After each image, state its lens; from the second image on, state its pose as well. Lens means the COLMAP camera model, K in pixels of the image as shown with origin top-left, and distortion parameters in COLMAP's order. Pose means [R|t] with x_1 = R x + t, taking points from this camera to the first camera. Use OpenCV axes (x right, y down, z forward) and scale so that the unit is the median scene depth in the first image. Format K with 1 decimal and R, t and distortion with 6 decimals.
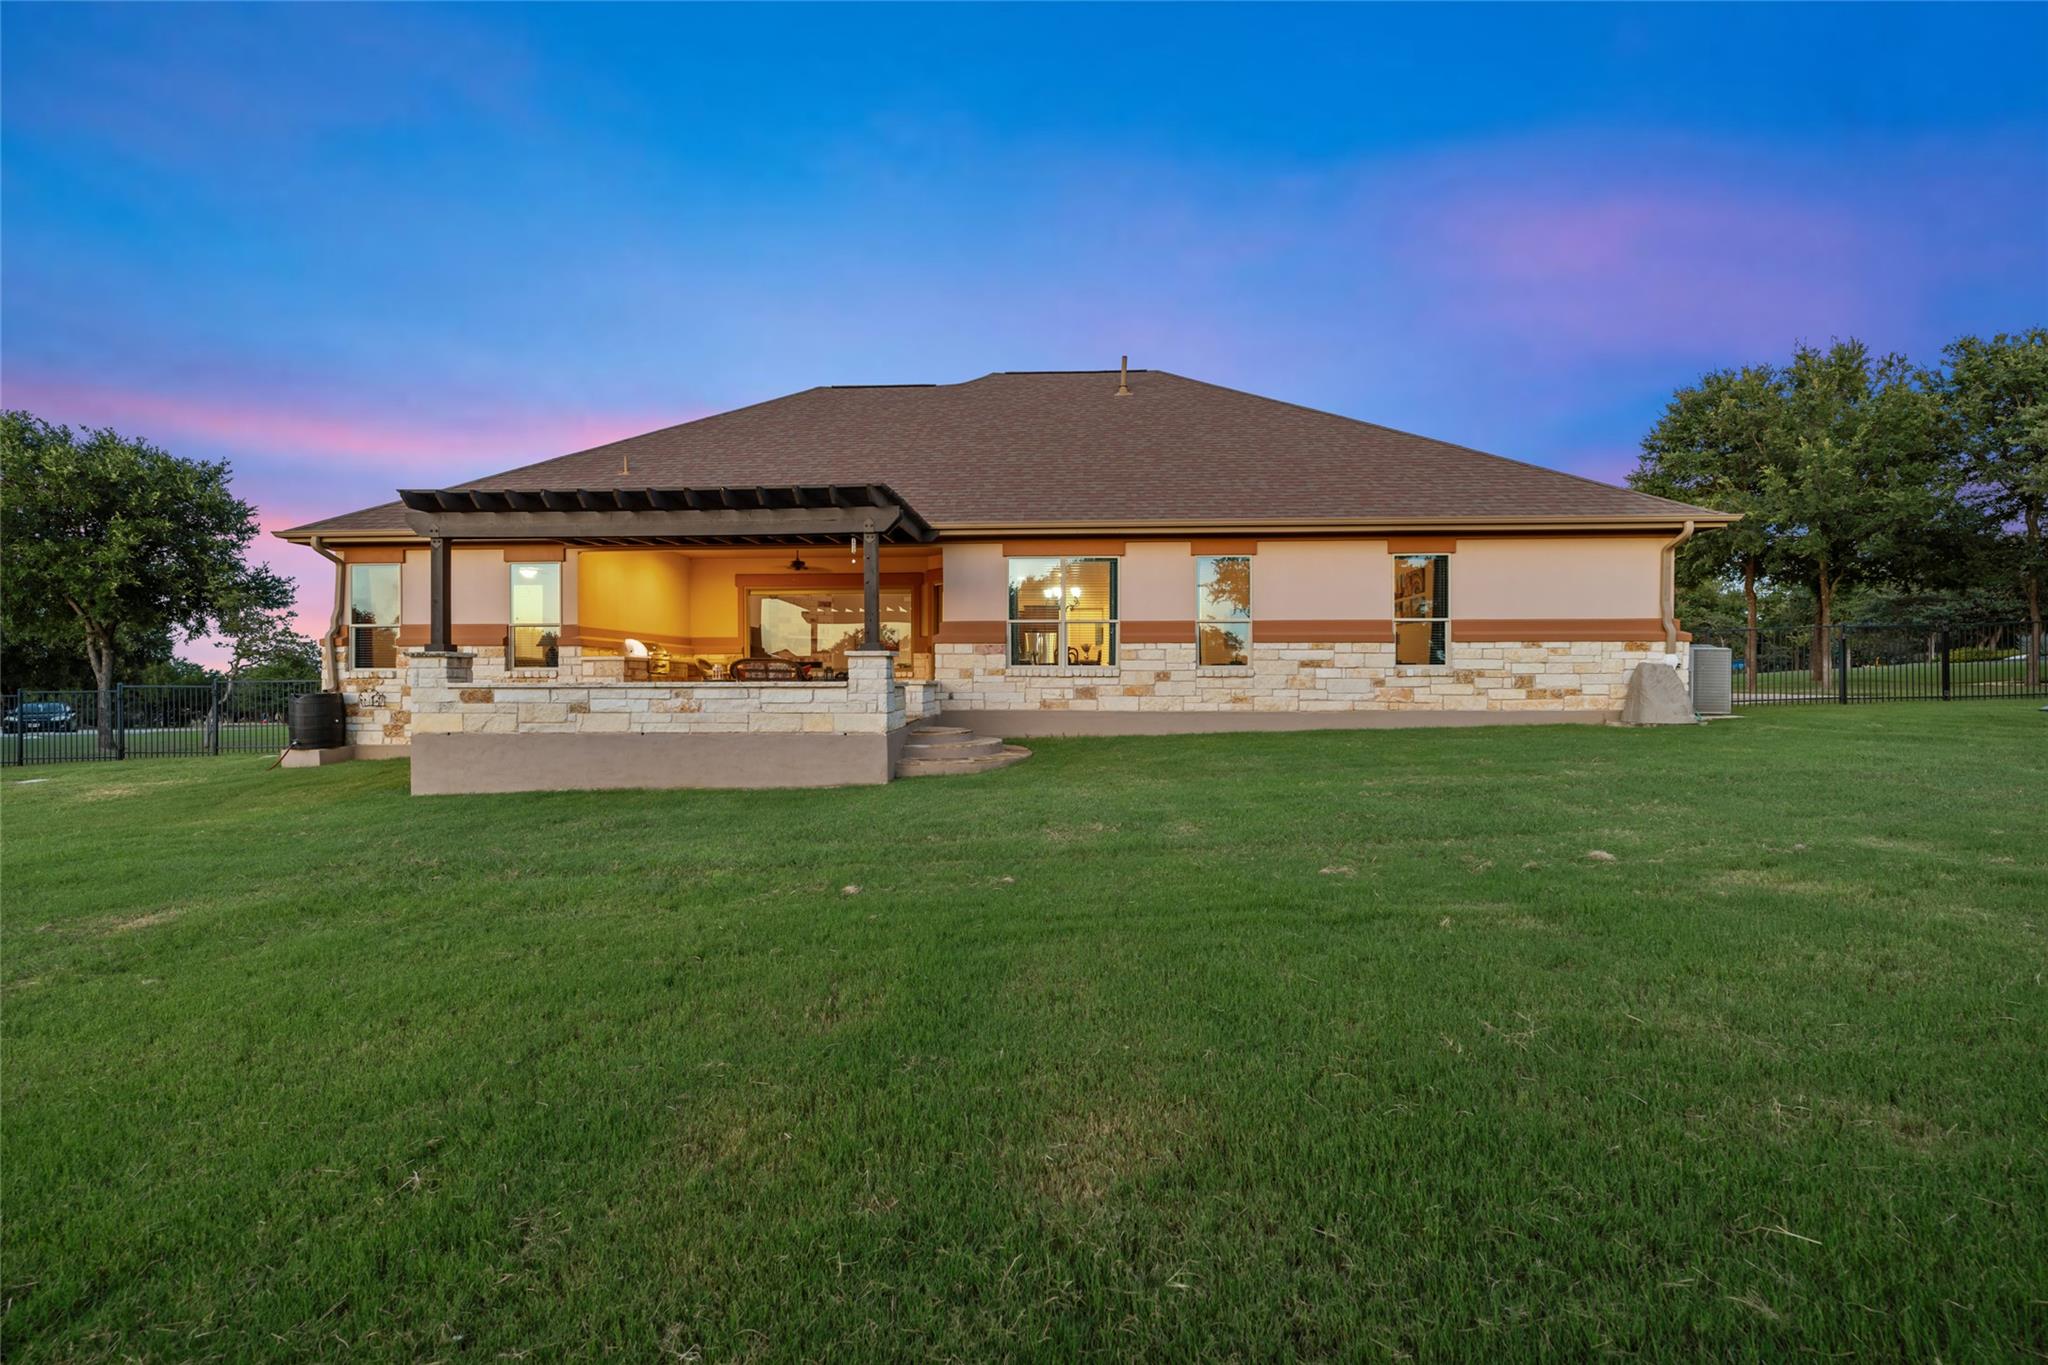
lens RADIAL K [[875.9, 0, 1022.8], [0, 875.9, 686.6], [0, 0, 1]] dist [-0.002185, -0.000329]
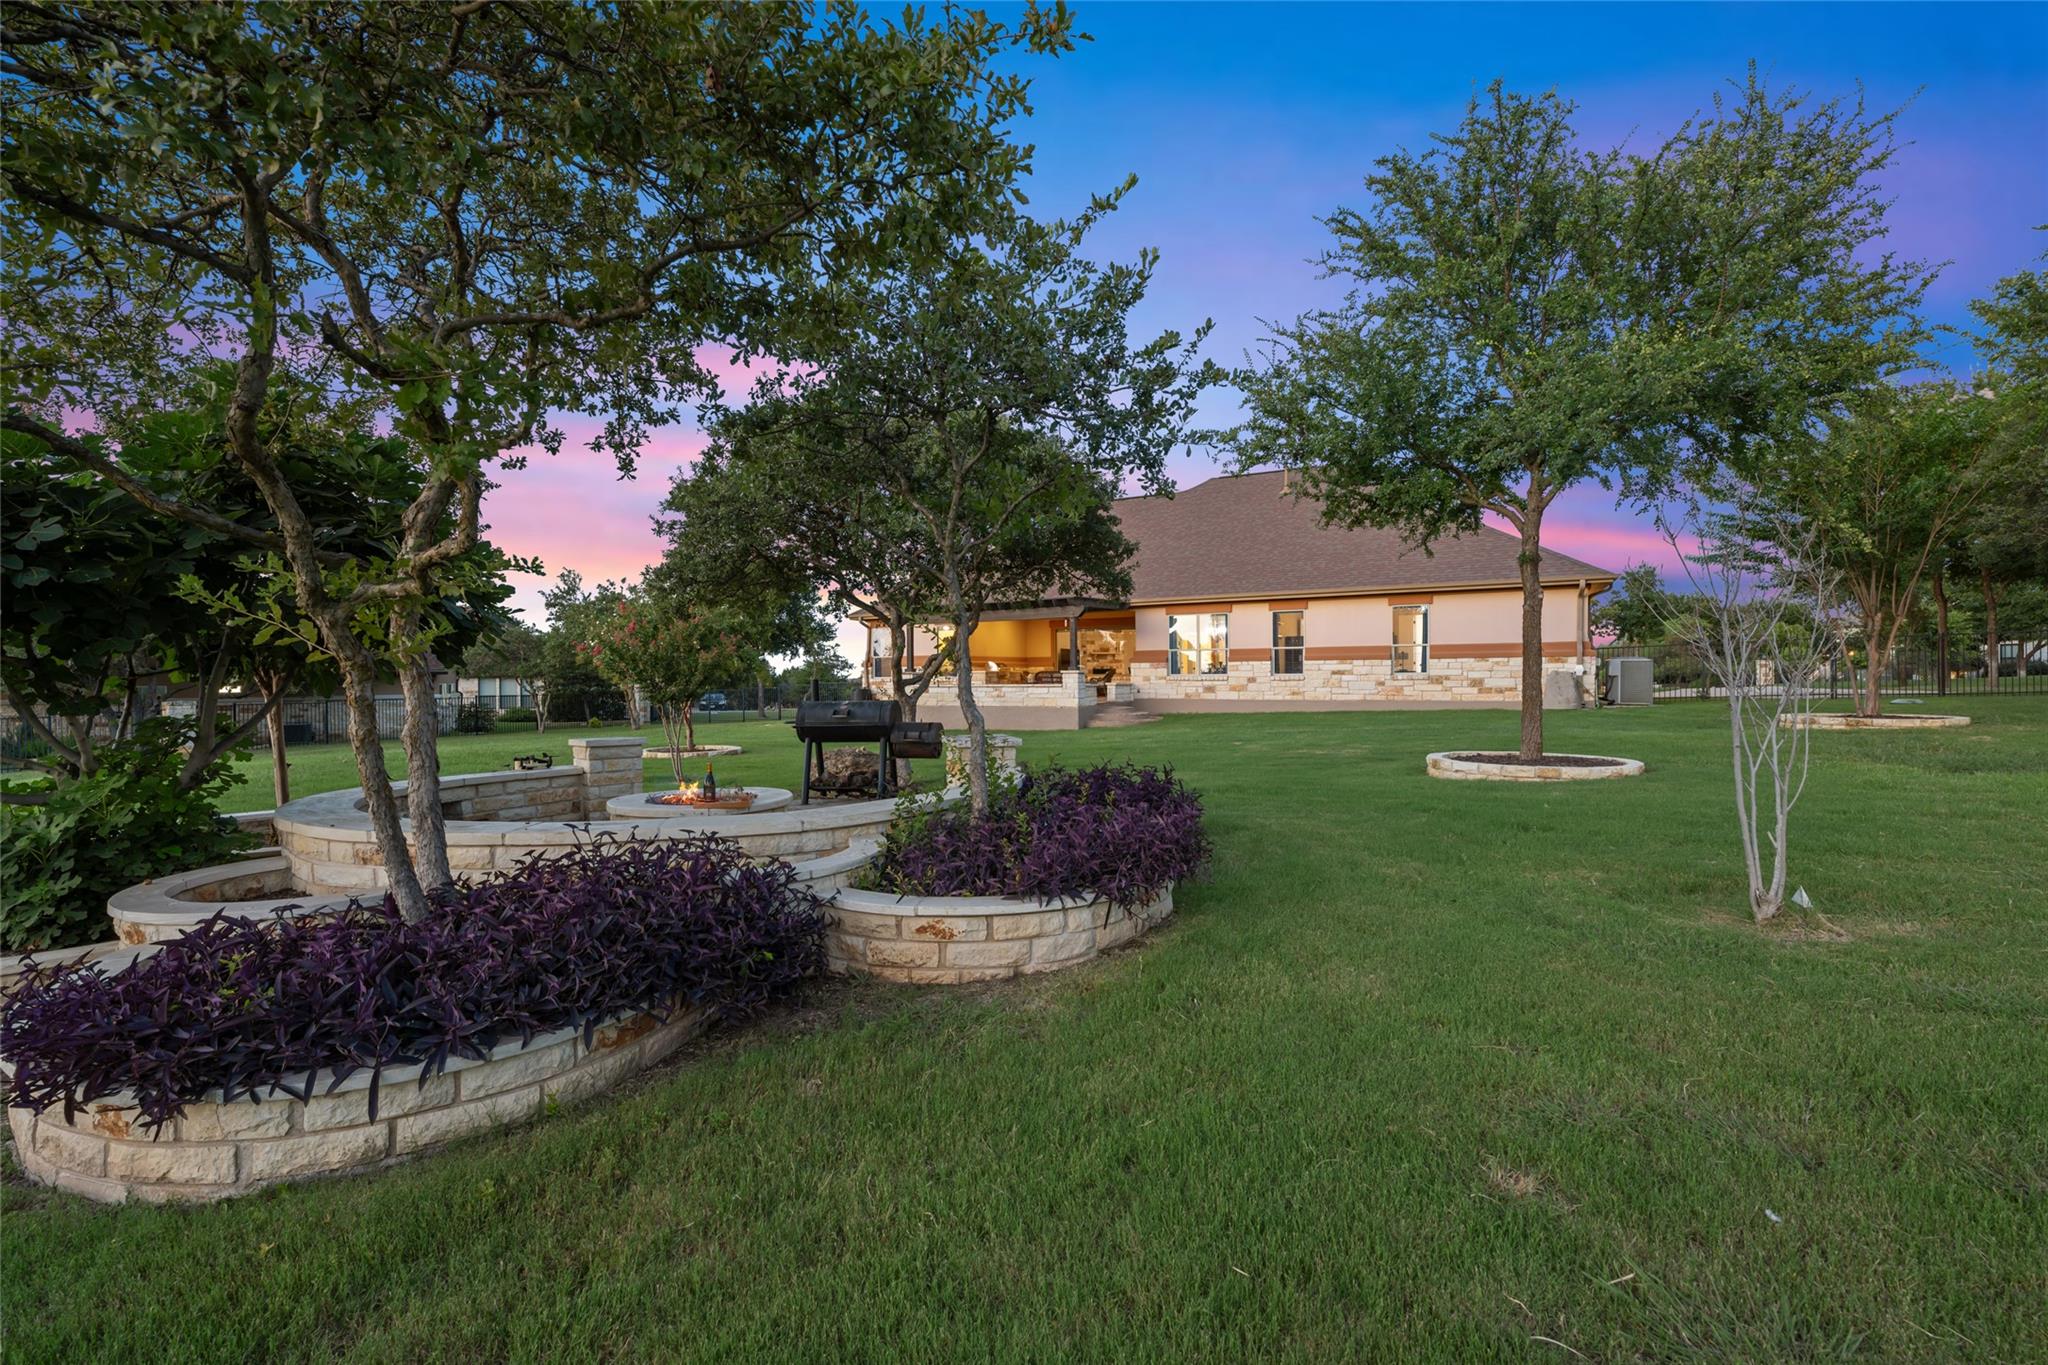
lens RADIAL K [[875.9, 0, 1024.4], [0, 875.9, 683.8], [0, 0, 1]] dist [-0.002185, -0.000329]
pose [[0.900226, -0.001406, -0.435420, 0.518435], [0.001688, 0.999999, 0.000261, -0.005534], [0.435419, -0.000970, 0.900227, -0.799984]]
